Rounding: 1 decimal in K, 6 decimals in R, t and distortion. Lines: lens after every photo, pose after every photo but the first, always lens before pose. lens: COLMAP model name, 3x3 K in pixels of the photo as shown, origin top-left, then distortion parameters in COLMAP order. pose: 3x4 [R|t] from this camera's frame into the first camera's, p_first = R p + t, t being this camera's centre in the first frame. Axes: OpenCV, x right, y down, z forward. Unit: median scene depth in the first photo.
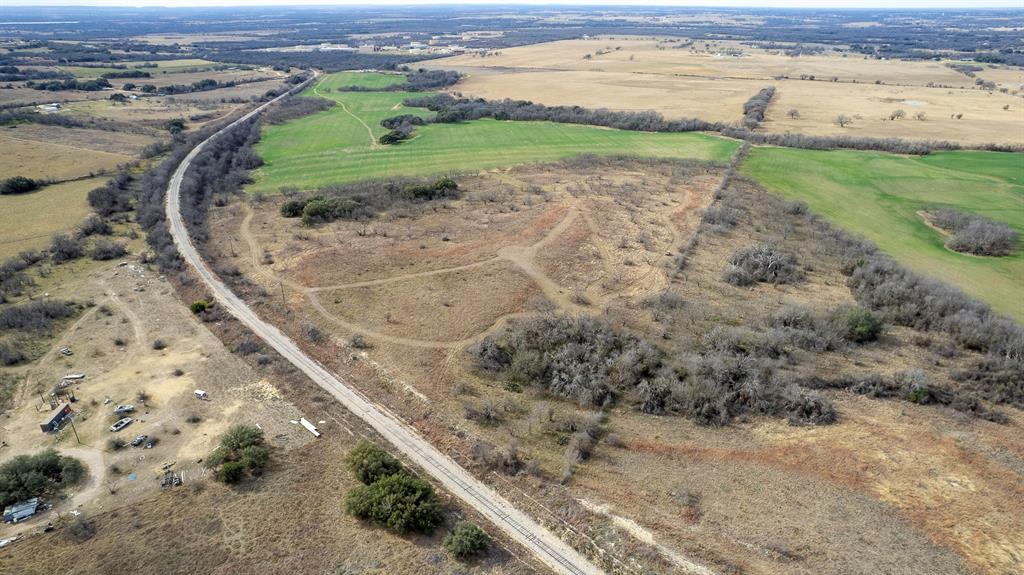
lens RADIAL K [[659.2, 0, 517.8], [0, 659.2, 285.0], [0, 0, 1]] dist [-0.082522, 0.076641]
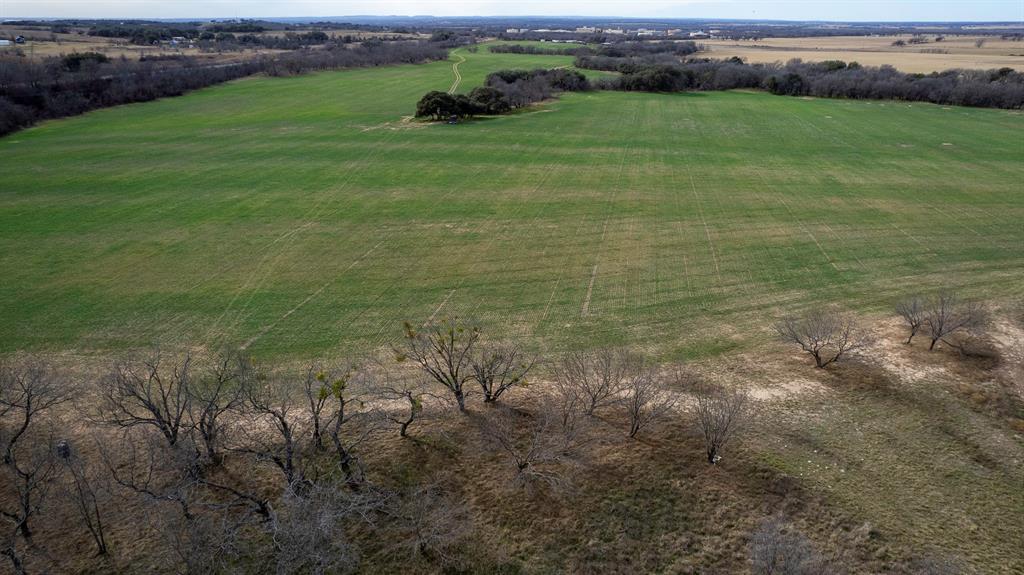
lens RADIAL K [[659.2, 0, 517.8], [0, 659.2, 285.0], [0, 0, 1]] dist [-0.082522, 0.076641]
pose [[0.939265, 0.134167, -0.315880, -0.041981], [-0.140444, 0.990084, 0.002921, -0.125922], [0.313139, 0.041620, 0.948795, 0.630055]]
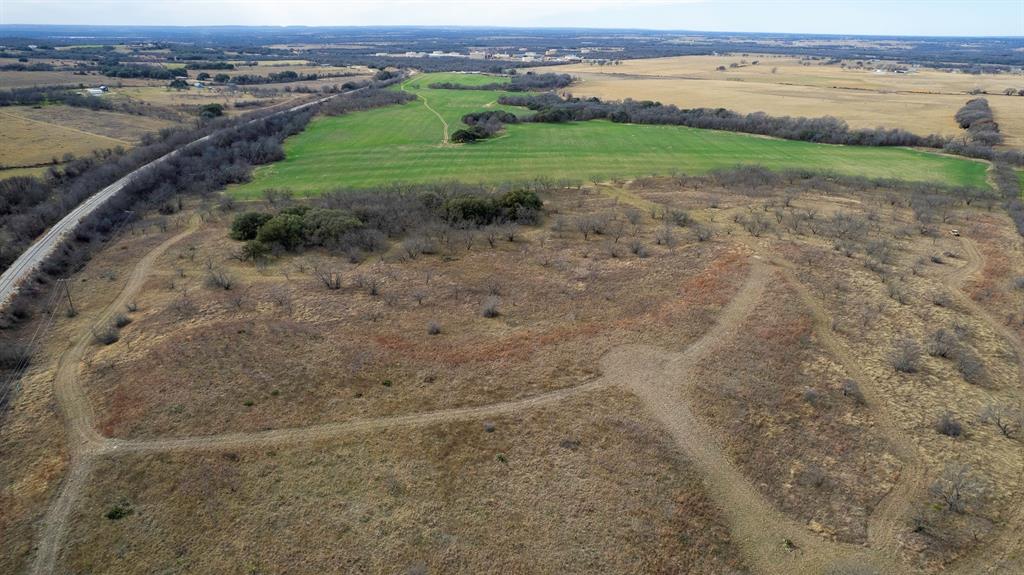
lens RADIAL K [[659.2, 0, 517.8], [0, 659.2, 285.0], [0, 0, 1]] dist [-0.082522, 0.076641]
pose [[0.984953, 0.073242, -0.156536, -0.009552], [-0.078390, 0.996558, -0.026960, -0.037362], [0.154023, 0.038825, 0.987304, 0.260206]]
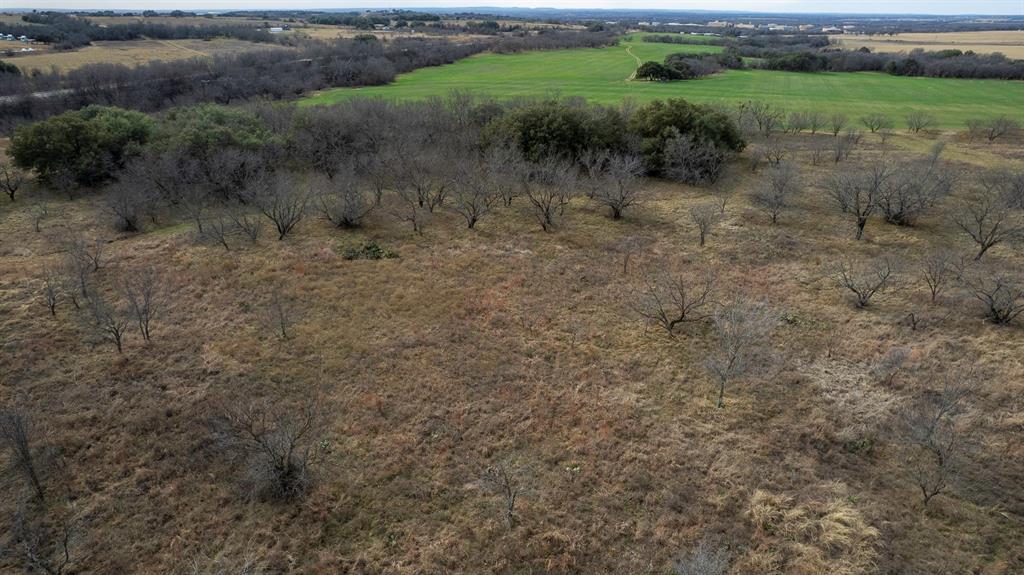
lens RADIAL K [[659.2, 0, 517.8], [0, 659.2, 285.0], [0, 0, 1]] dist [-0.082522, 0.076641]
pose [[0.867791, 0.199794, -0.454996, -0.026999], [-0.204372, 0.978088, 0.039701, -0.056791], [0.452958, 0.058536, 0.889608, 0.467536]]
